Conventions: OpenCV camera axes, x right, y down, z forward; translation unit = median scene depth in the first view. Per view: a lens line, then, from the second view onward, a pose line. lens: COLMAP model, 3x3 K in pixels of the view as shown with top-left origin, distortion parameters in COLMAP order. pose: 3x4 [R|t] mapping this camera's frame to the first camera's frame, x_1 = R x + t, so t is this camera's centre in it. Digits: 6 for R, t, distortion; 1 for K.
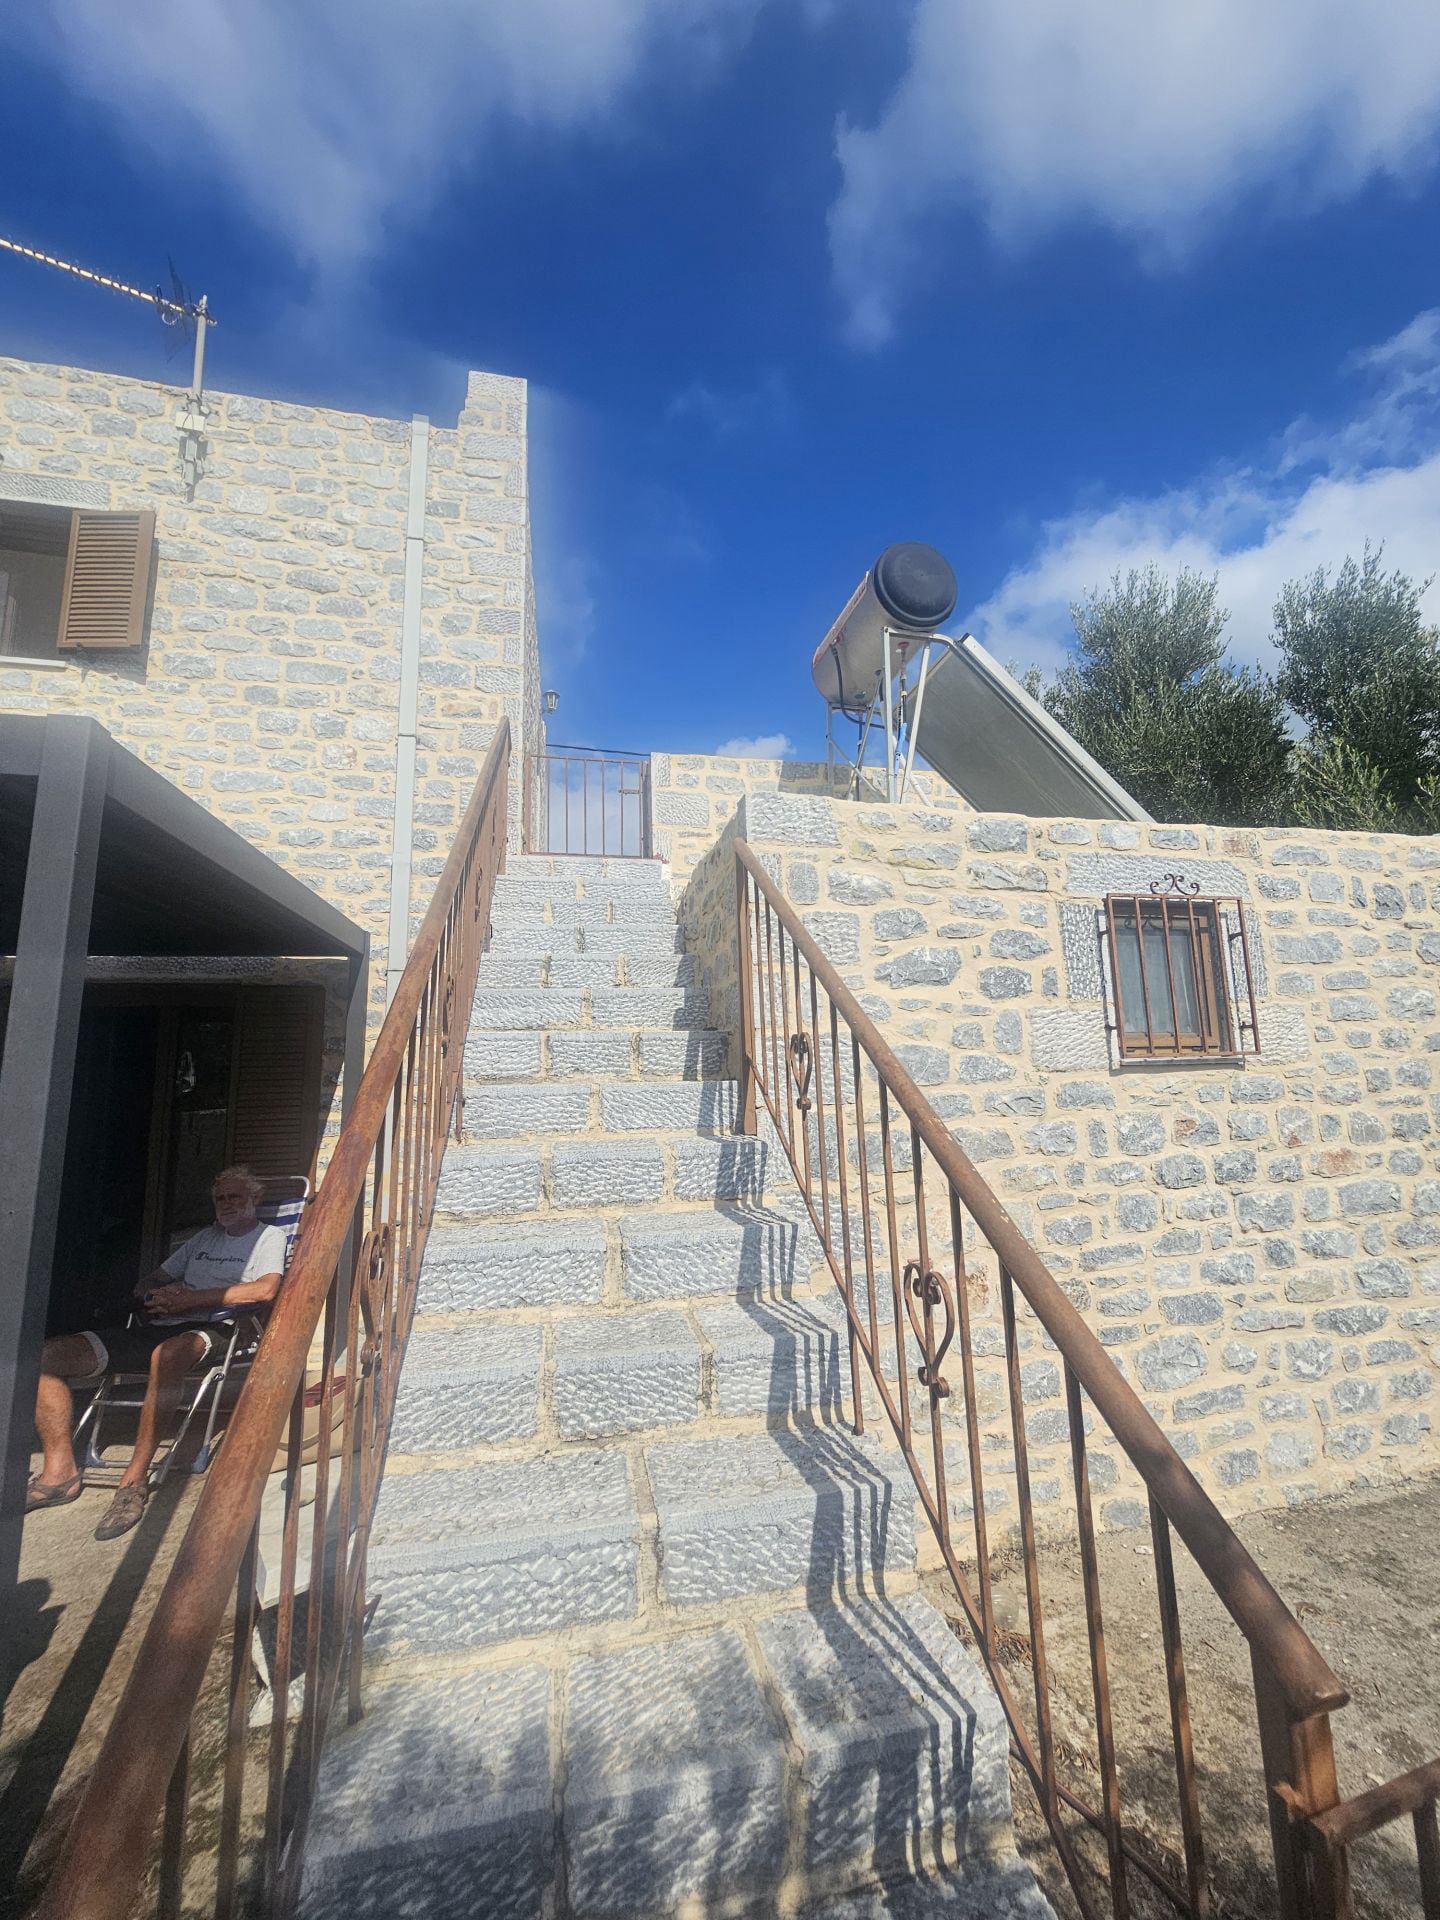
lens RADIAL K [[776.9, 0, 725.6], [0, 776.9, 959.3], [0, 0, 1]] dist [-0.002536, 0.000168]
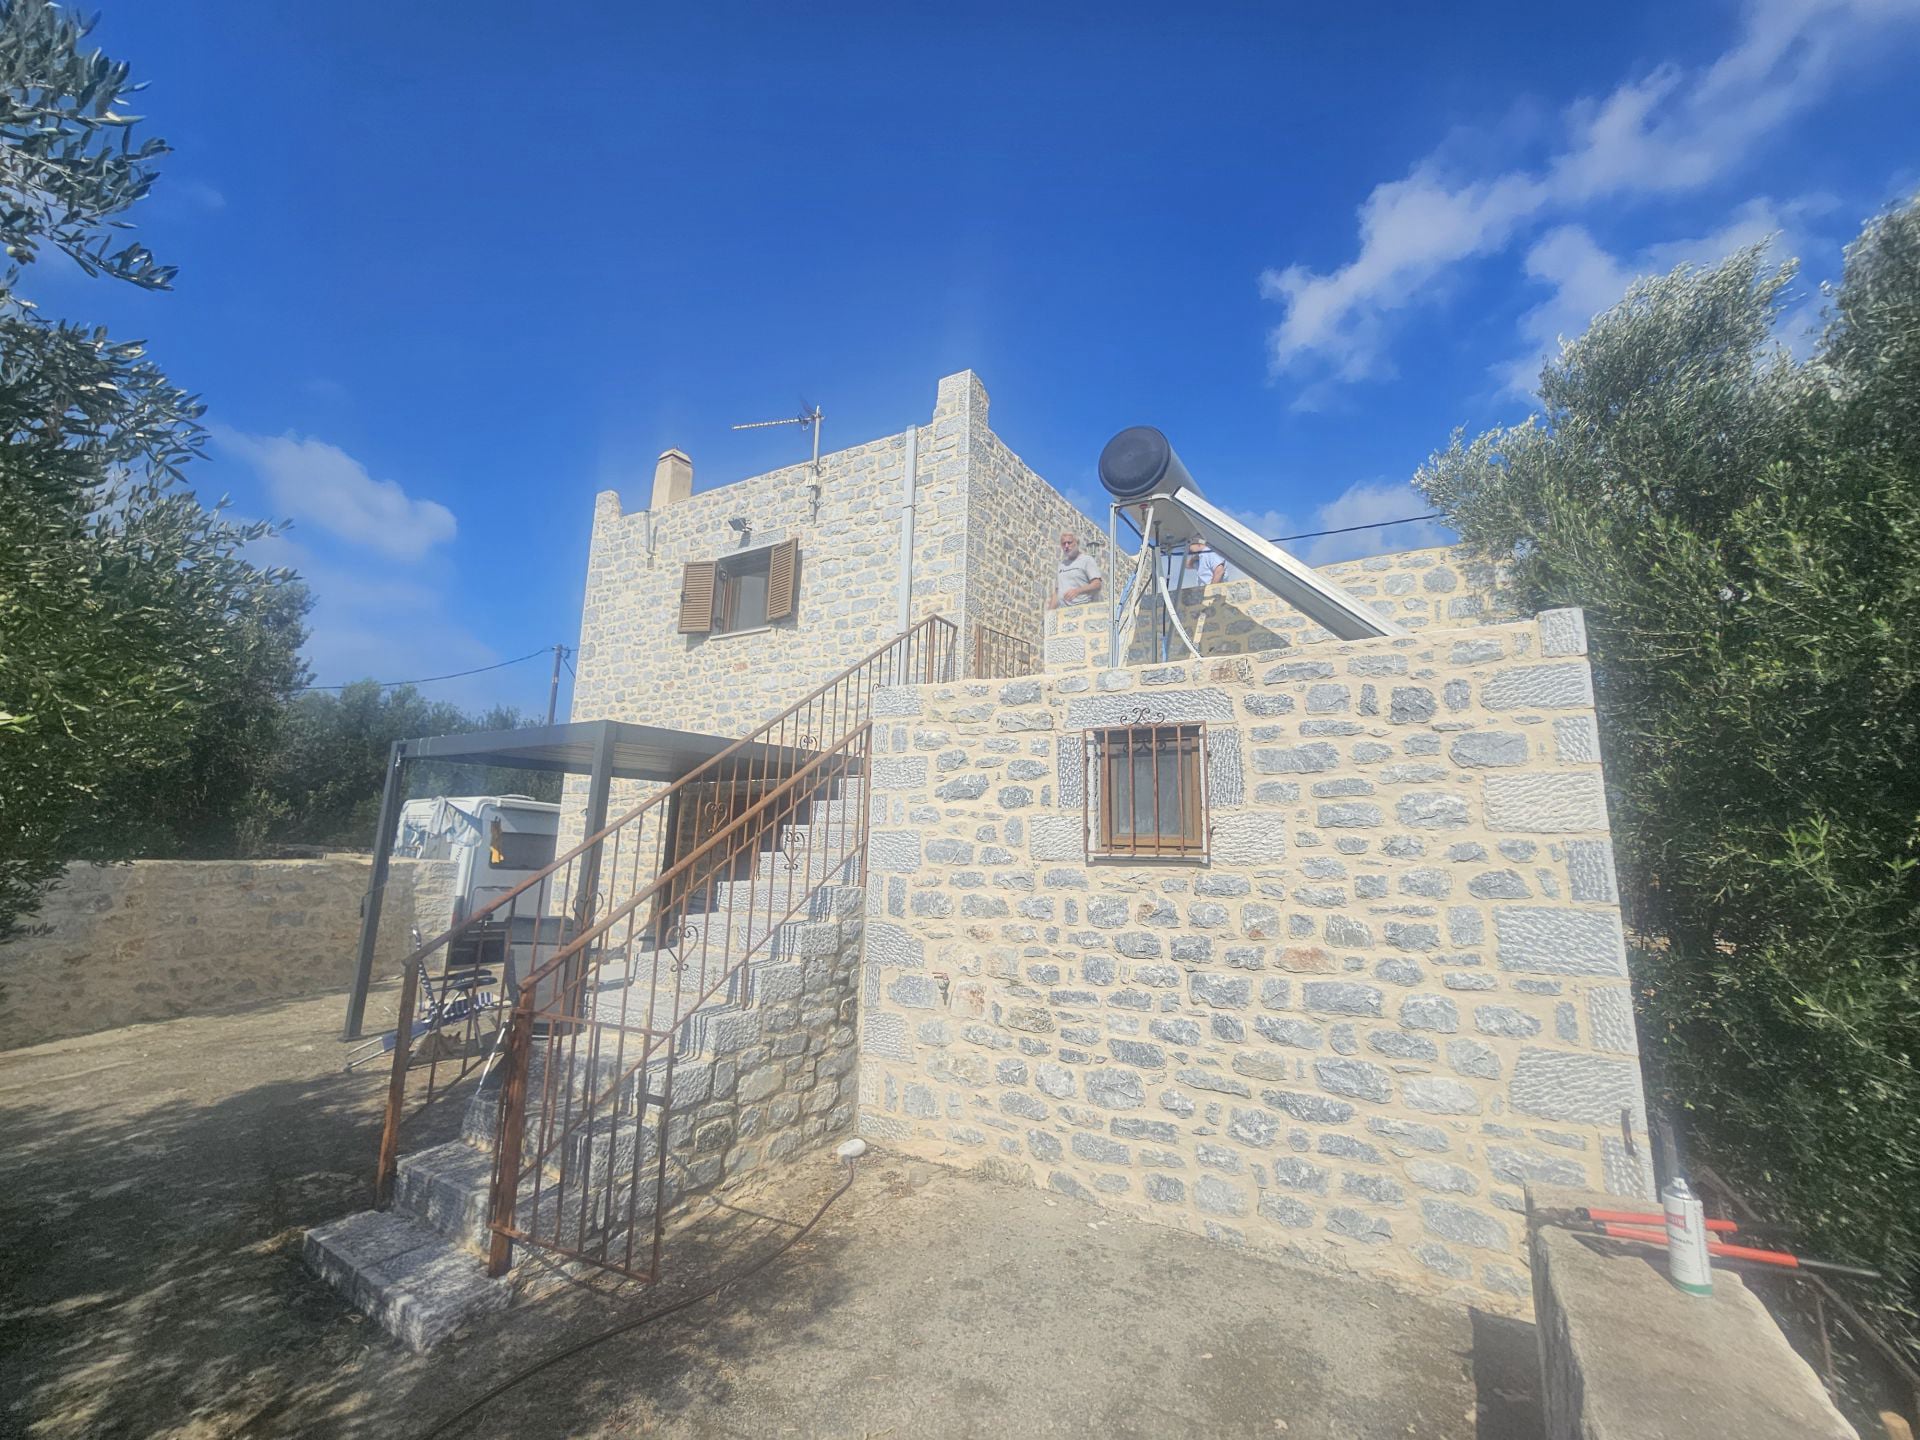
lens RADIAL K [[776.9, 0, 965.9], [0, 776.9, 708.7], [0, 0, 1]] dist [-0.002536, 0.000168]
pose [[0.719691, -0.084361, -0.689150, 1.252758], [0.062602, 0.996432, -0.056601, -0.055448], [0.691466, -0.002407, 0.722405, -0.106755]]
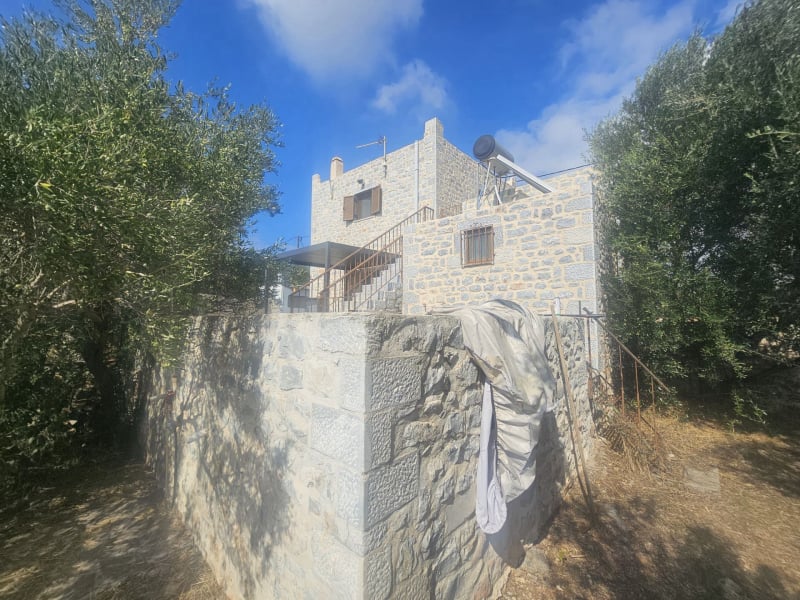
lens RADIAL K [[323.7, 0, 402.6], [0, 323.7, 294.0], [0, 0, 1]] dist [-0.002536, 0.000168]
pose [[0.590861, -0.028416, -0.806273, 1.820236], [0.102250, 0.993958, 0.039901, 0.180323], [0.800268, -0.106018, 0.590197, -0.465056]]
